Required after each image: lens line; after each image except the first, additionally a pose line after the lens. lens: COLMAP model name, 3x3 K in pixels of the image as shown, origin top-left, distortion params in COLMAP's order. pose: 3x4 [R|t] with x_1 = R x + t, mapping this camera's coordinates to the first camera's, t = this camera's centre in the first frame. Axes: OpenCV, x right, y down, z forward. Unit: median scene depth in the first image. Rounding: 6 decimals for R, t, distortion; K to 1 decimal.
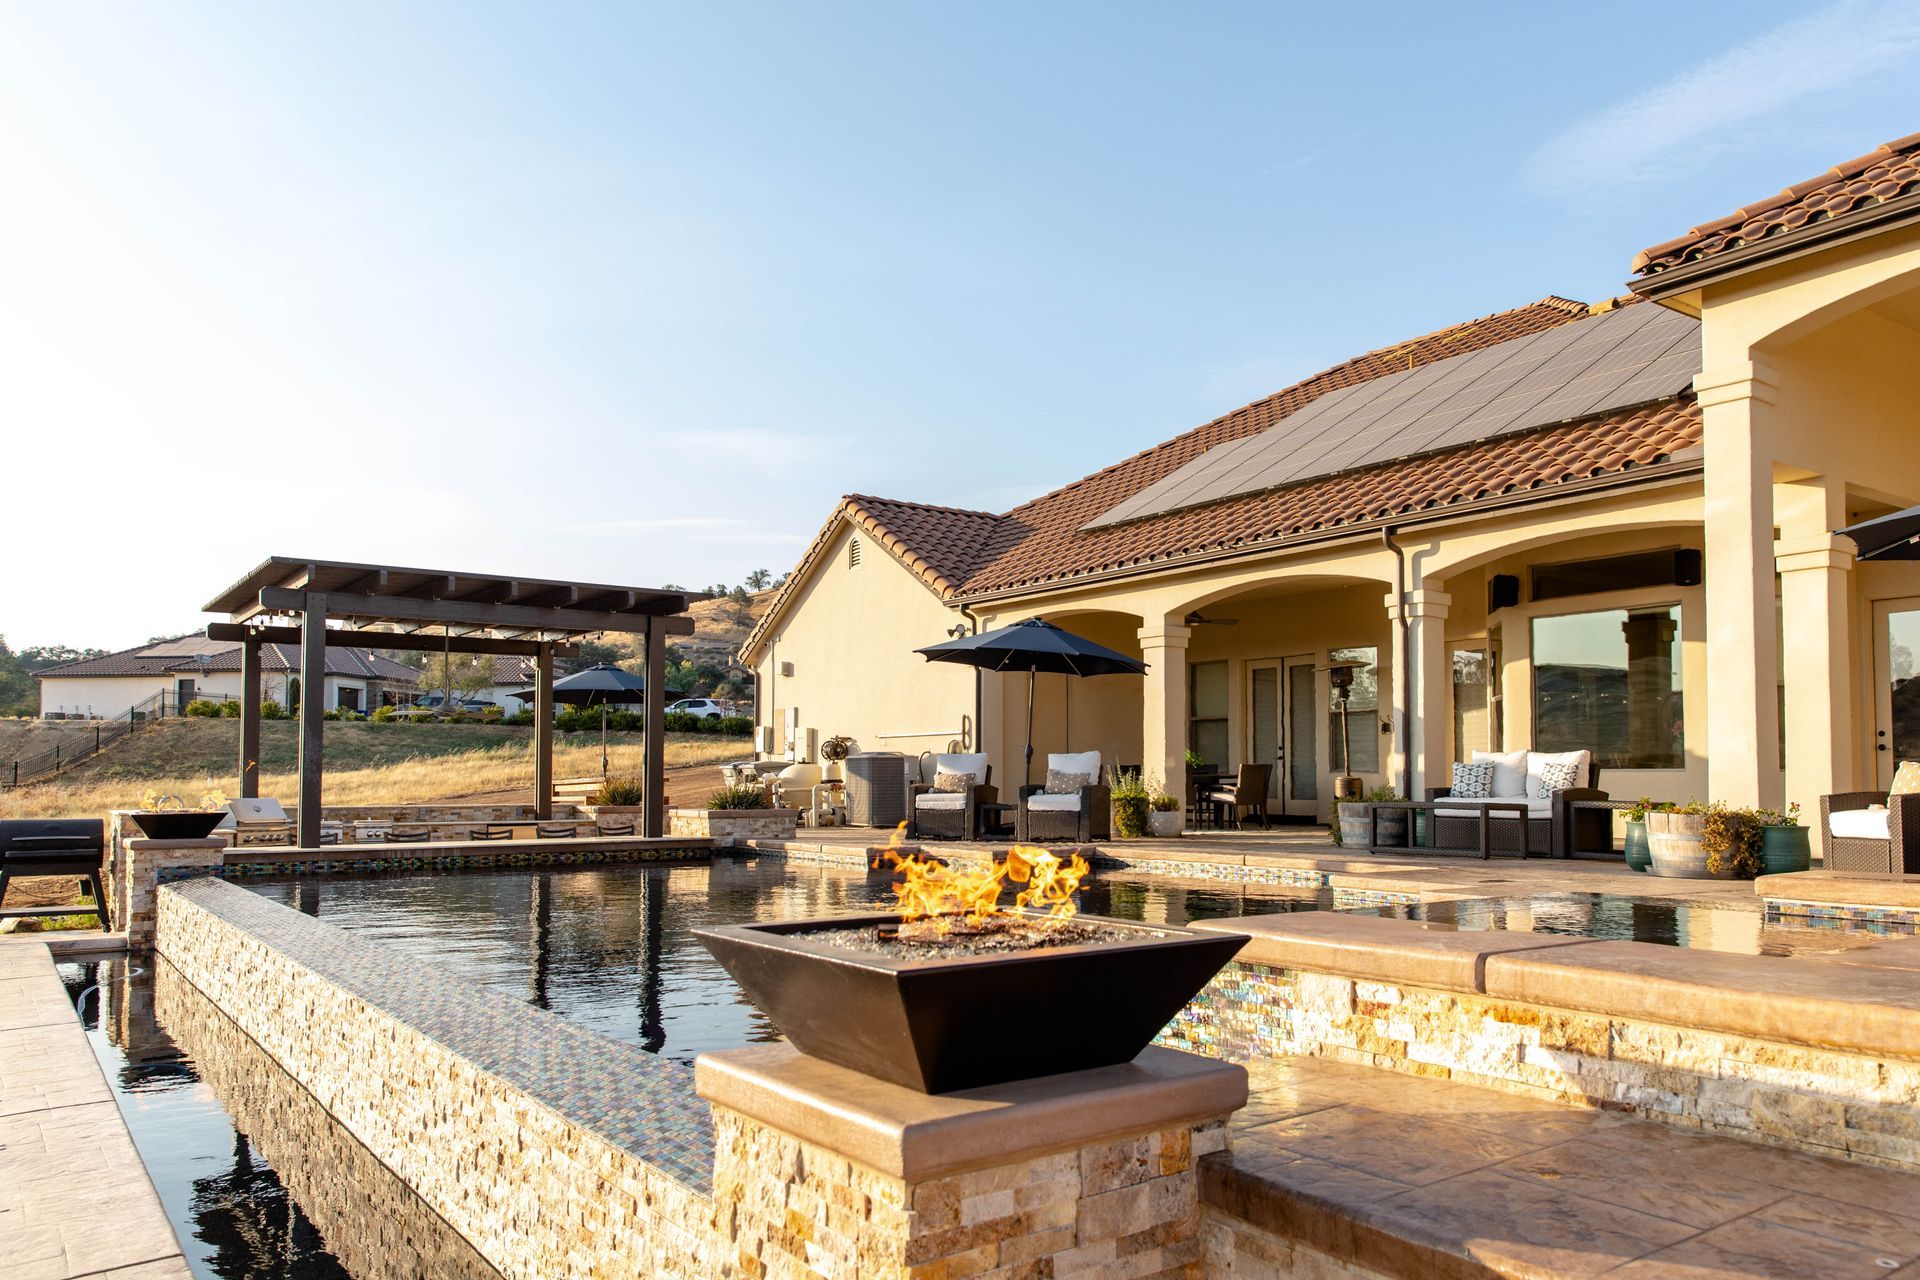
lens RADIAL K [[1345.0, 0, 960.6], [0, 1345.0, 717.8], [0, 0, 1]] dist [0.006932, -0.001698]
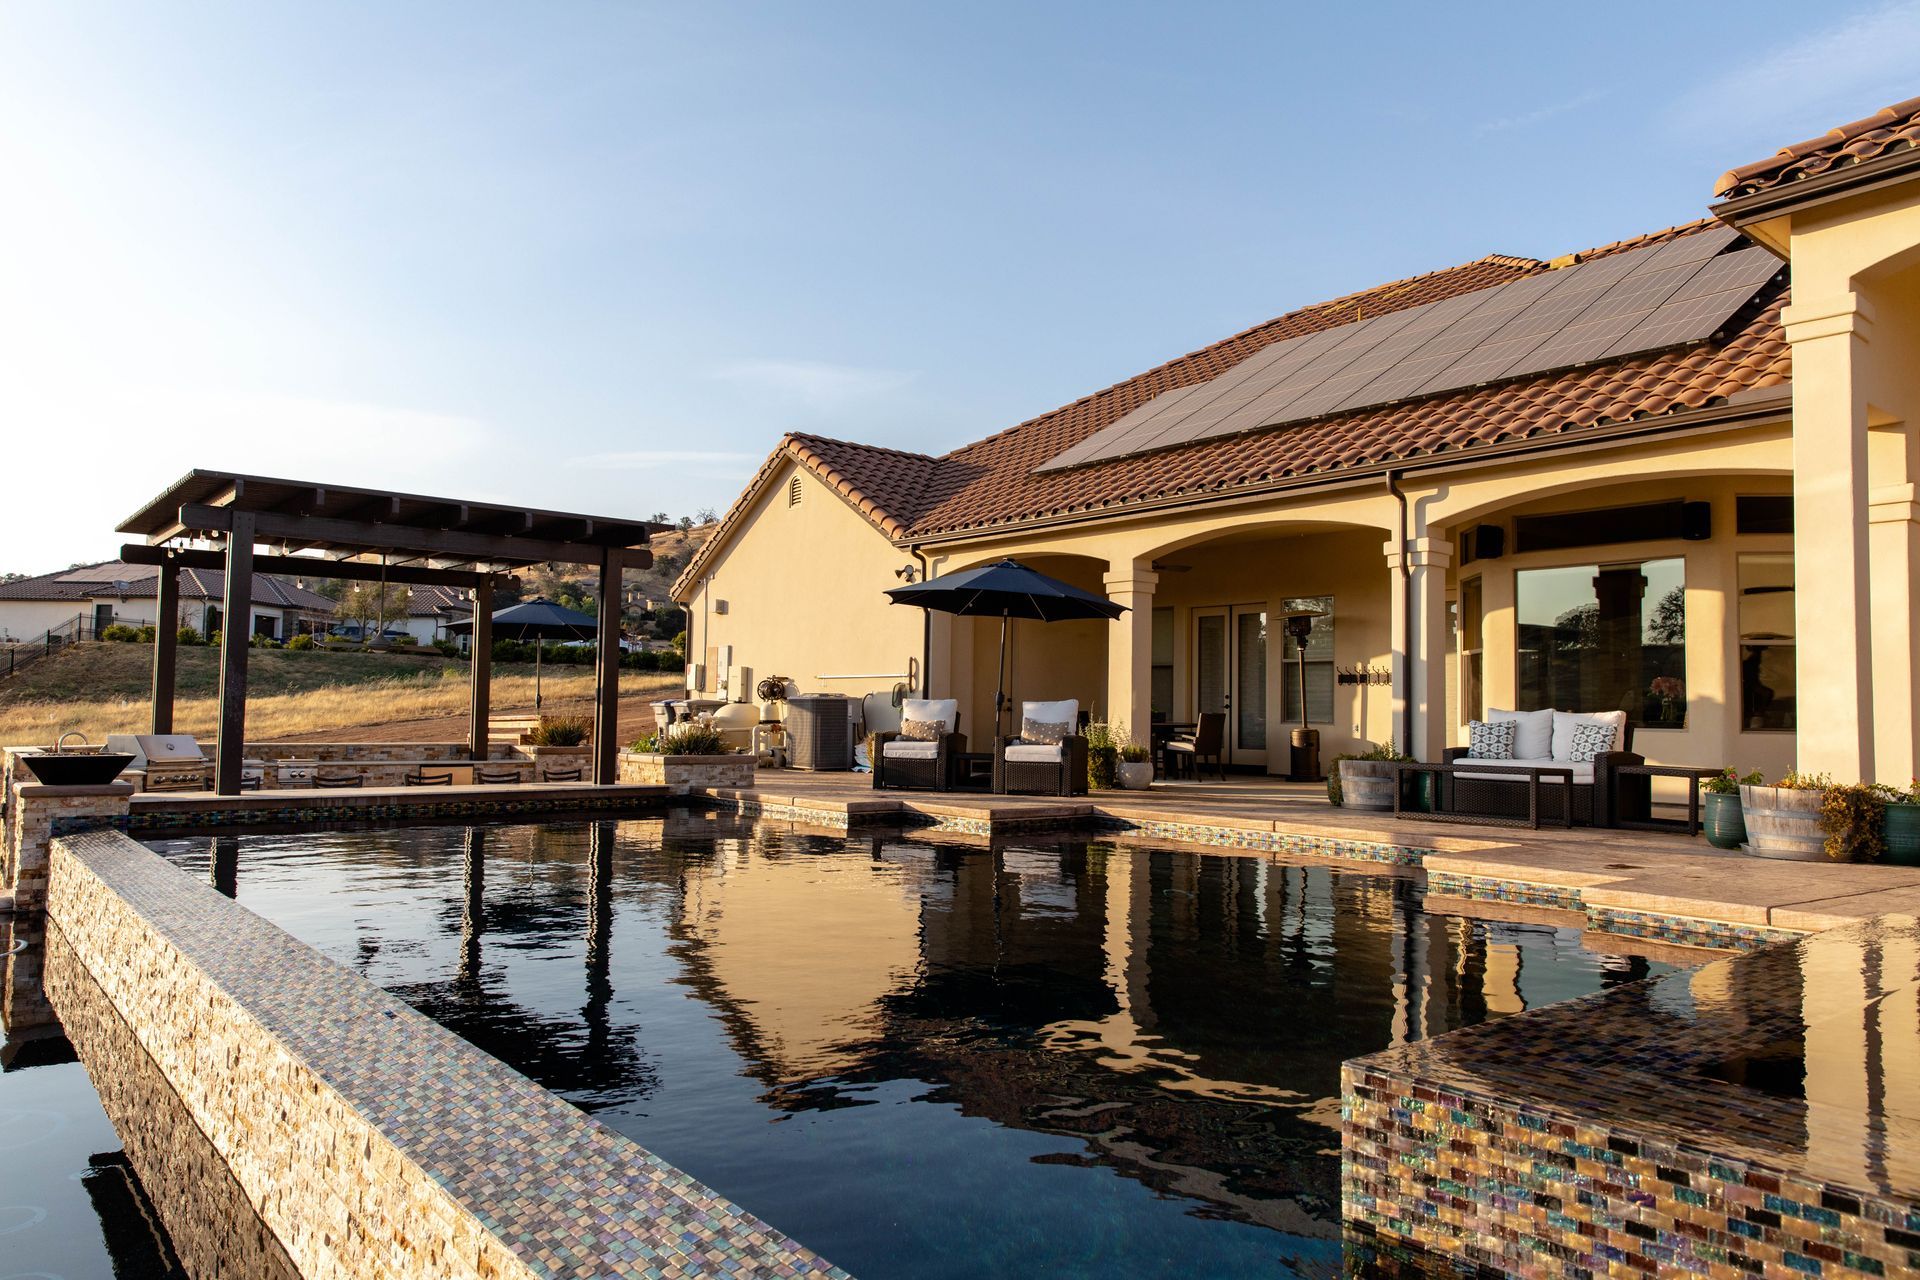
lens RADIAL K [[1237.2, 0, 898.8], [0, 1237.2, 640.2], [0, 0, 1]] dist [0.004596, 0.004487]
pose [[0.998677, 0.018847, 0.047840, -0.059518], [-0.018270, 0.999755, -0.012464, -0.003709], [-0.048063, 0.011573, 0.998777, 0.115024]]
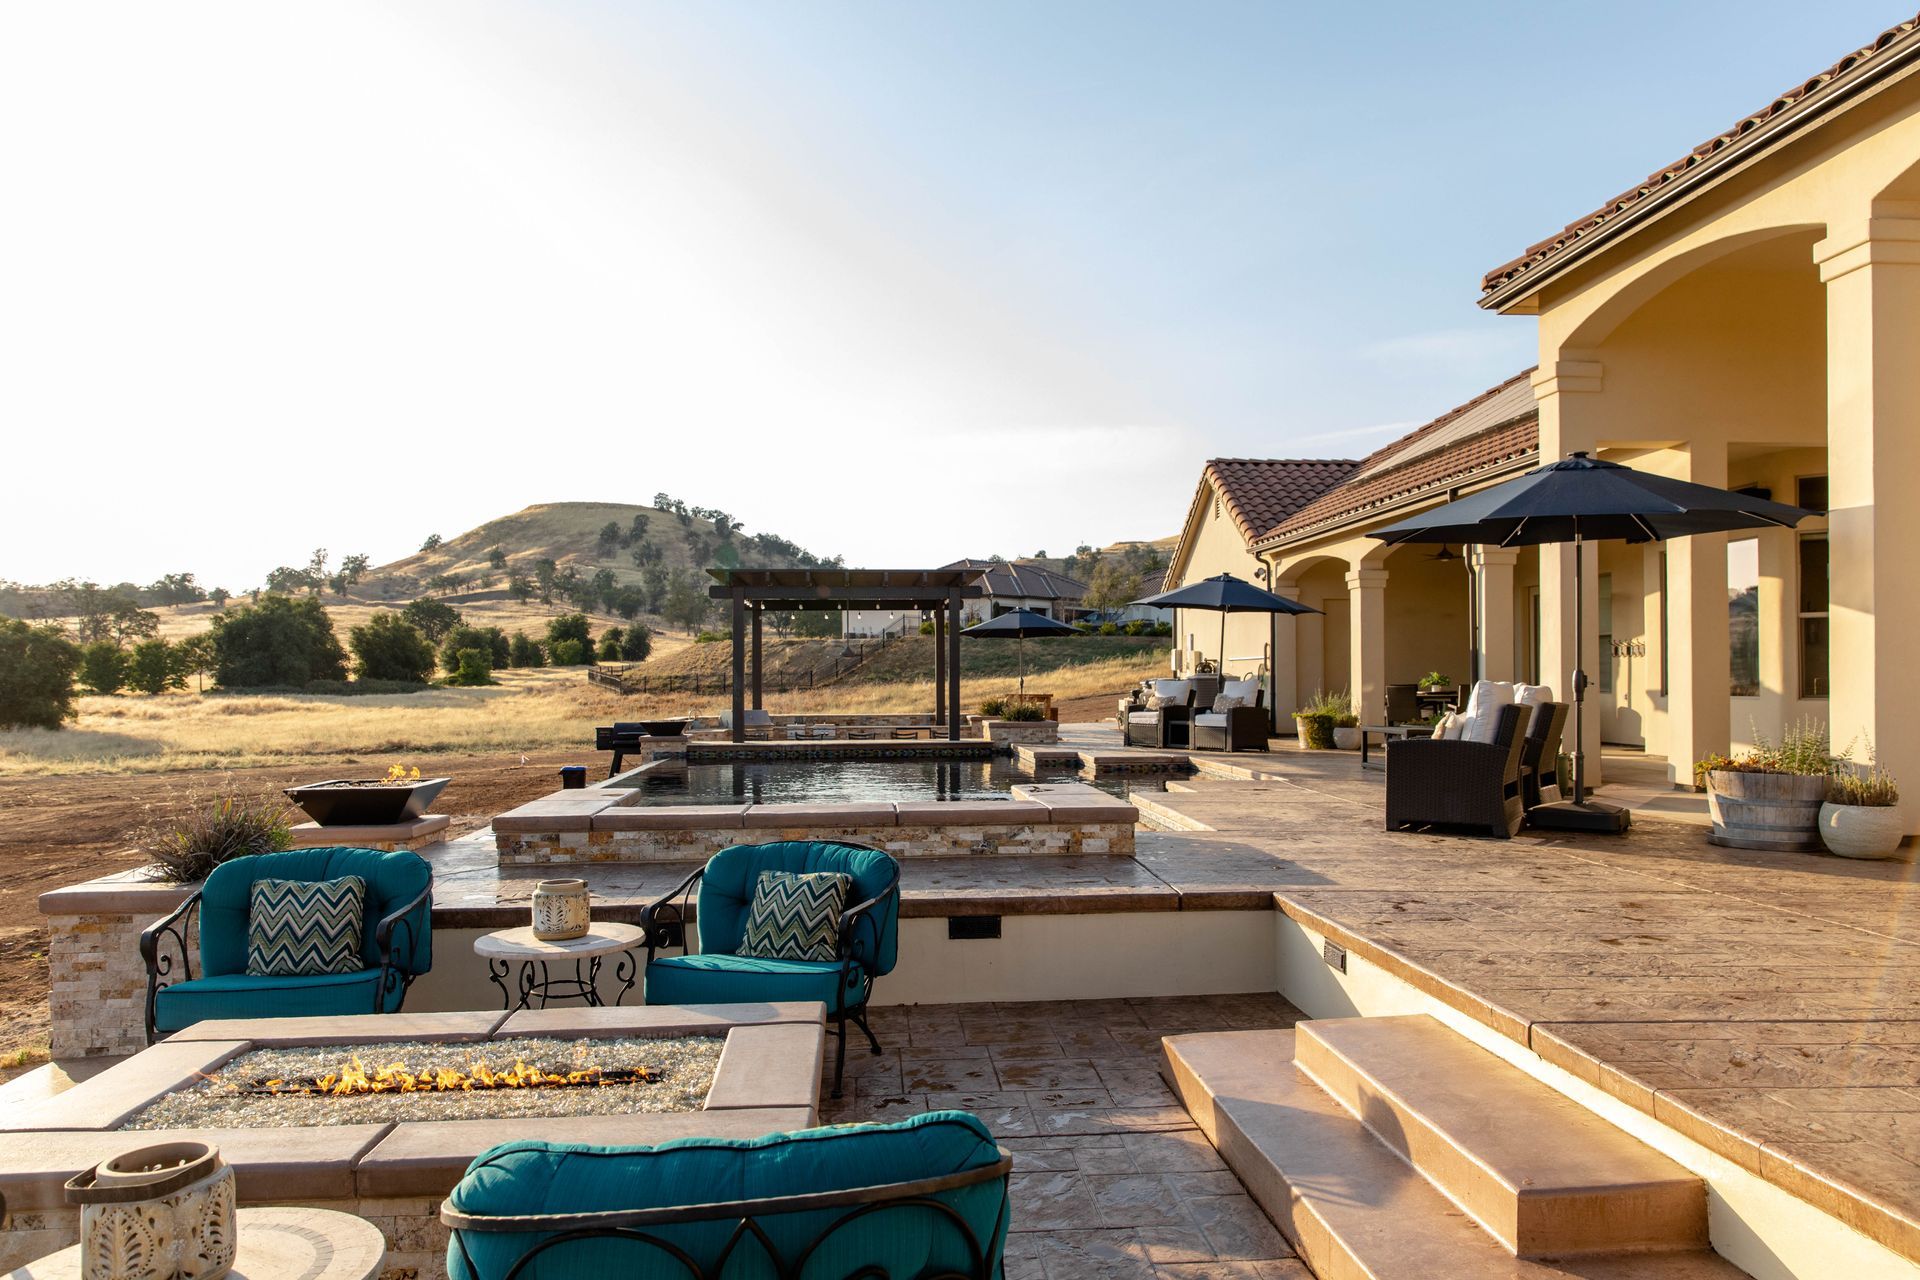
lens RADIAL K [[1272.4, 0, 960.0], [0, 1272.4, 640.0], [0, 0, 1]] dist [0.011833, -0.001748]
pose [[0.851553, -0.019548, -0.523904, 0.437677], [0.028808, 0.999540, 0.009531, -0.027793], [0.523477, -0.023209, 0.851724, -0.138287]]
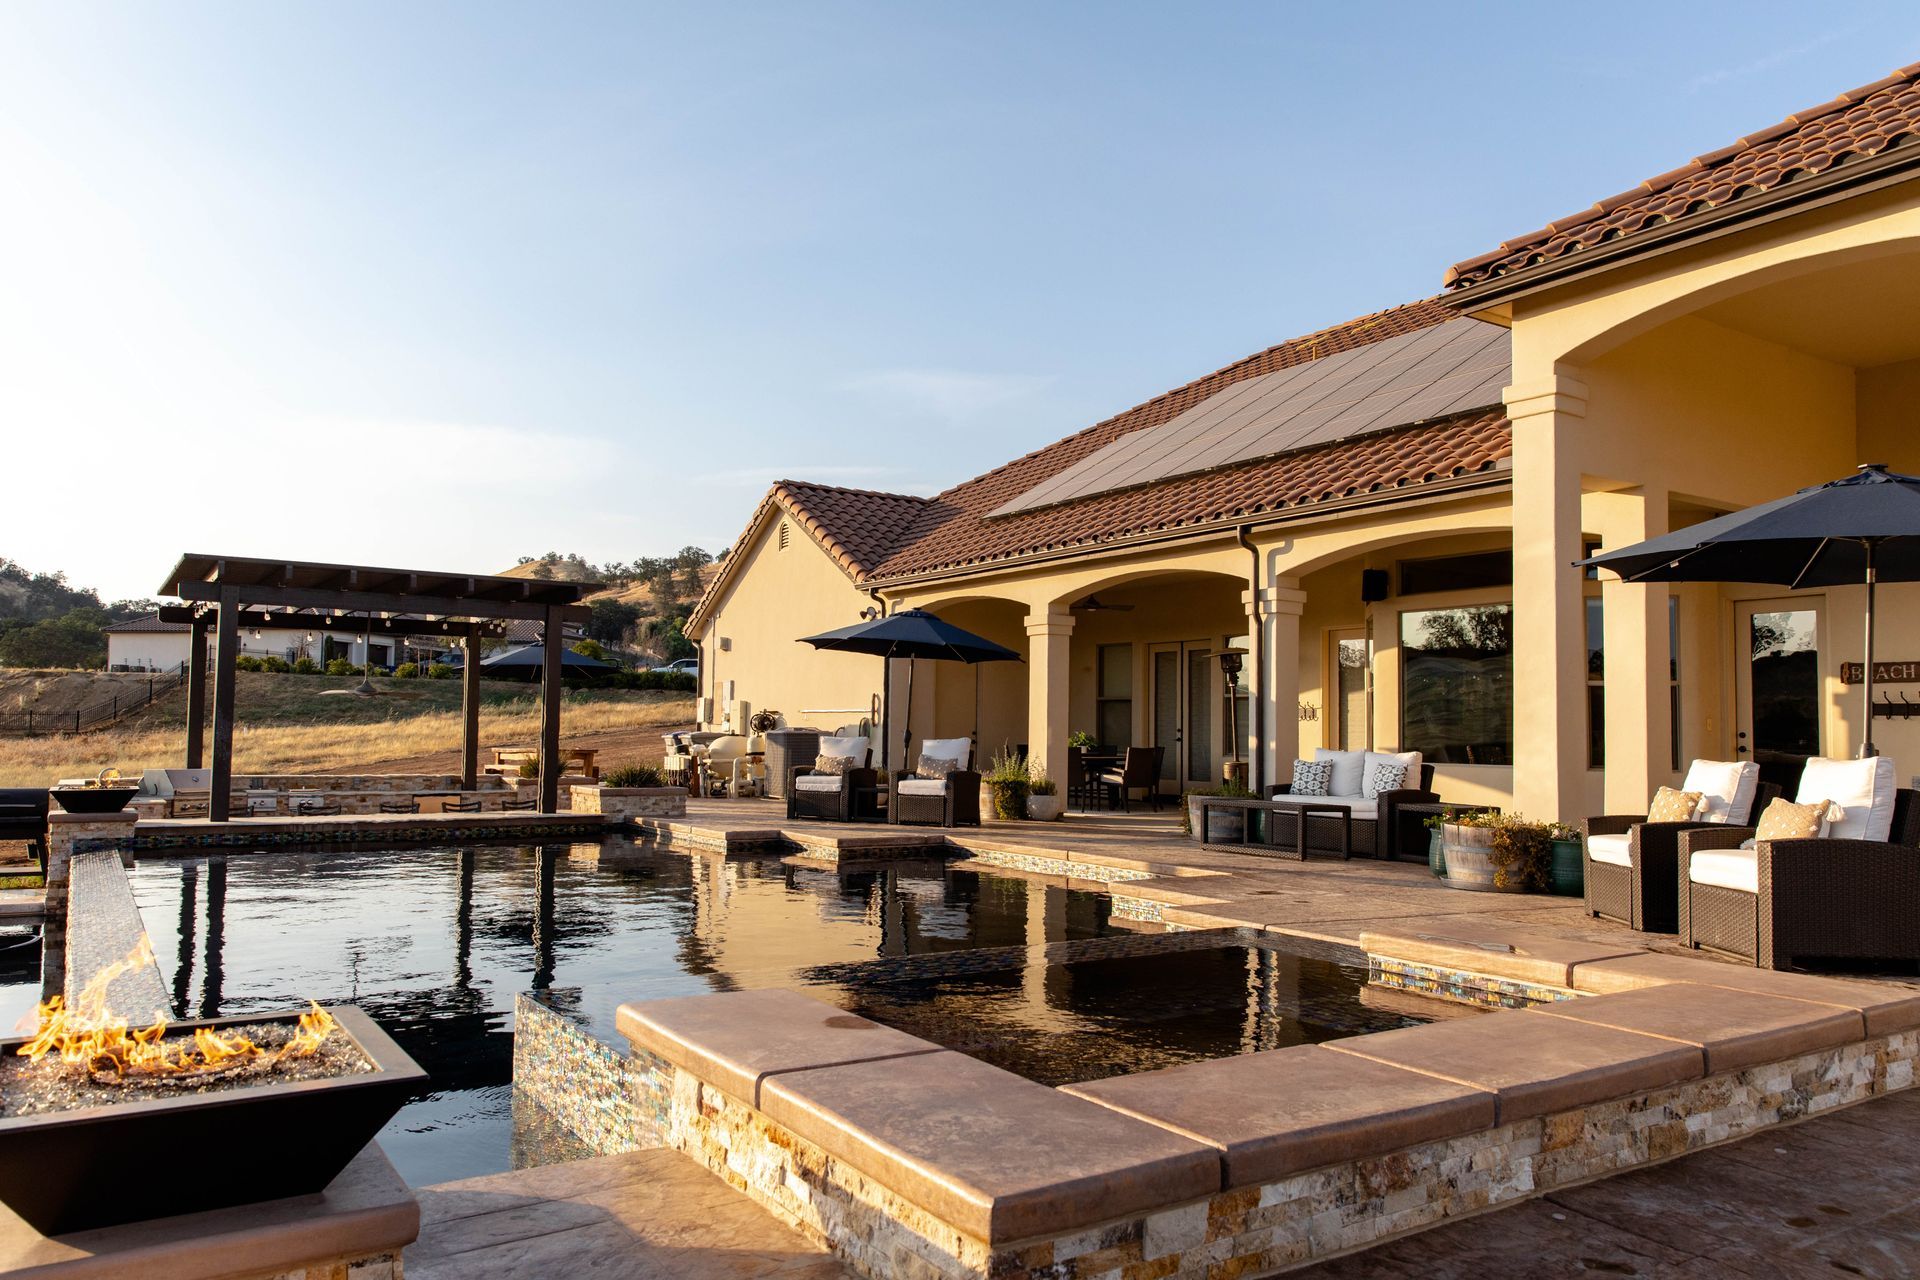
lens RADIAL K [[1284.2, 0, 877.8], [0, 1284.2, 661.1], [0, 0, 1]] dist [0.006565, -0.000181]
pose [[0.997317, 0.009774, -0.072552, 0.092778], [-0.010402, 0.999912, -0.008278, -0.022860], [0.072464, 0.009011, 0.997330, 0.003644]]
